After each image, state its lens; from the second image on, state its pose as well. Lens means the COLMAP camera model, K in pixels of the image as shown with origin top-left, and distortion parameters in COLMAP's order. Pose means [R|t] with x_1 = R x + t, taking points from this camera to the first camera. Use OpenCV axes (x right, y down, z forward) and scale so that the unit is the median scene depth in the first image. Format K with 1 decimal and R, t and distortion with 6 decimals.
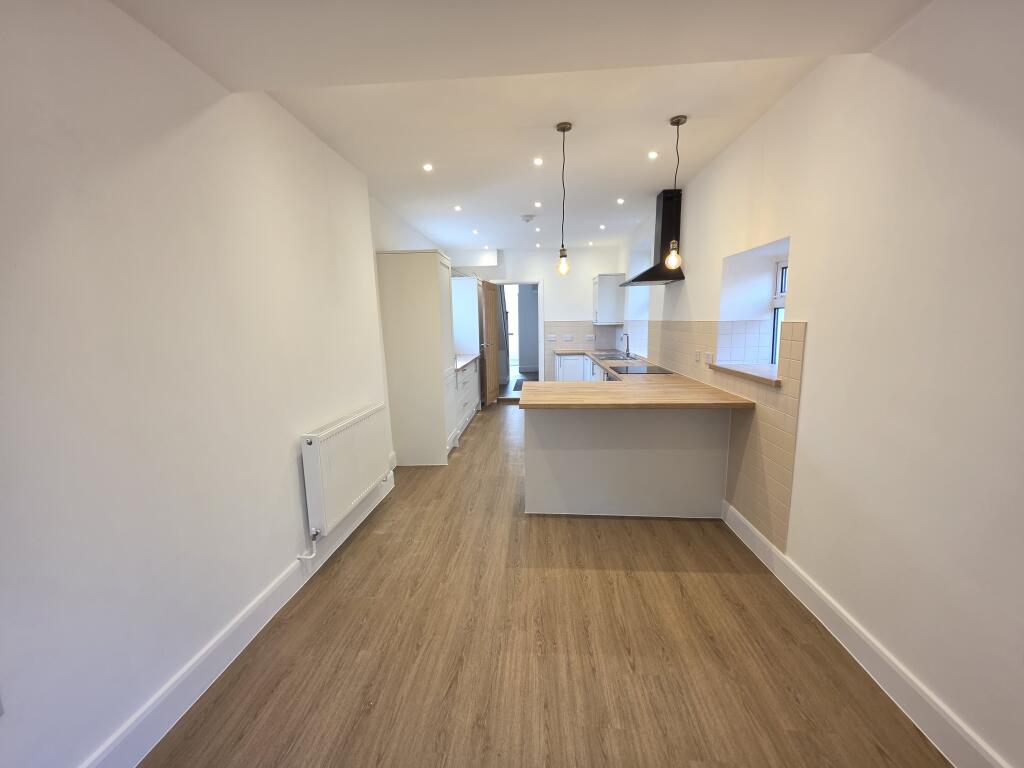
lens RADIAL K [[409.0, 0, 507.5], [0, 409.0, 381.4], [0, 0, 1]] dist [-0.000902, 0.000093]
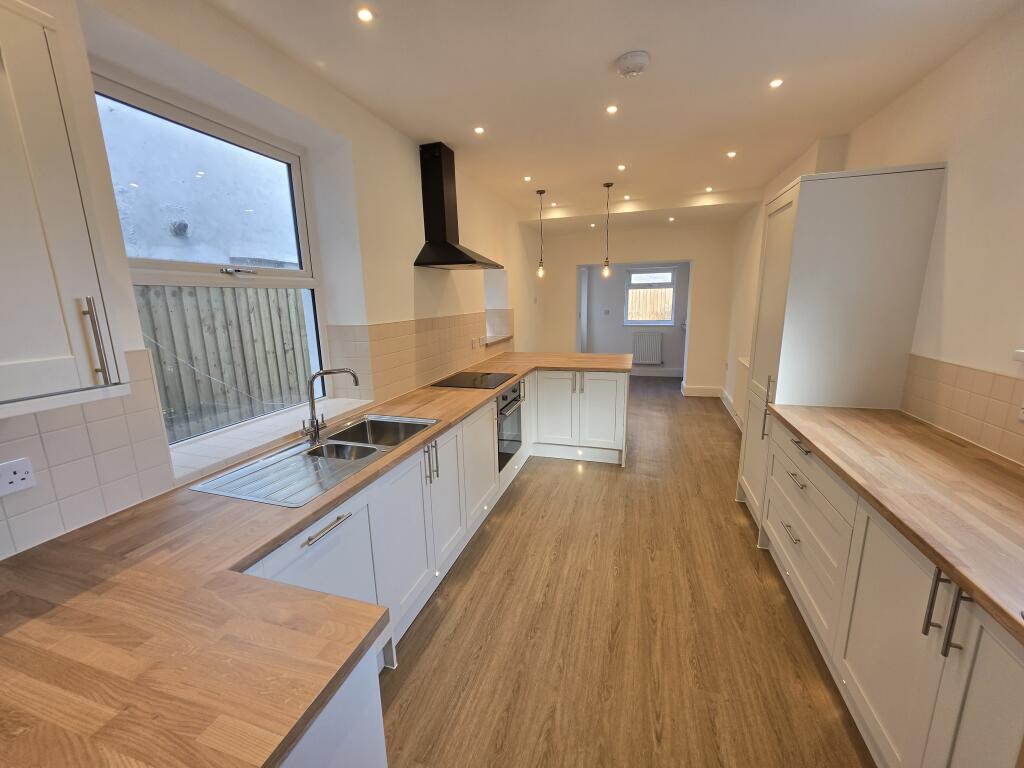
lens RADIAL K [[409.0, 0, 507.5], [0, 409.0, 381.4], [0, 0, 1]] dist [-0.000902, 0.000093]
pose [[-0.969534, 0.004924, 0.244906, 0.044592], [0.087937, 0.940149, 0.329222, -0.170255], [-0.228627, 0.340728, -0.911940, 1.050256]]
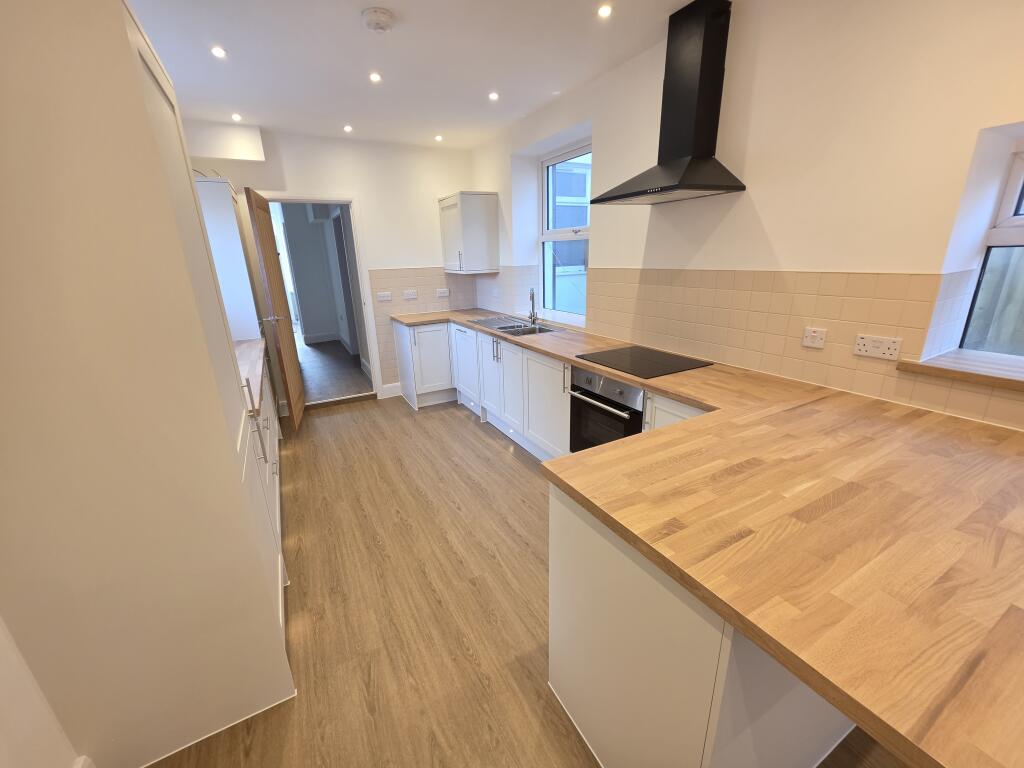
lens RADIAL K [[409.0, 0, 507.5], [0, 409.0, 381.4], [0, 0, 1]] dist [-0.000902, 0.000093]
pose [[0.841953, -0.157731, 0.515980, -0.081052], [0.087661, 0.983599, 0.157636, -0.064127], [-0.532382, -0.087491, 0.841971, 0.384941]]
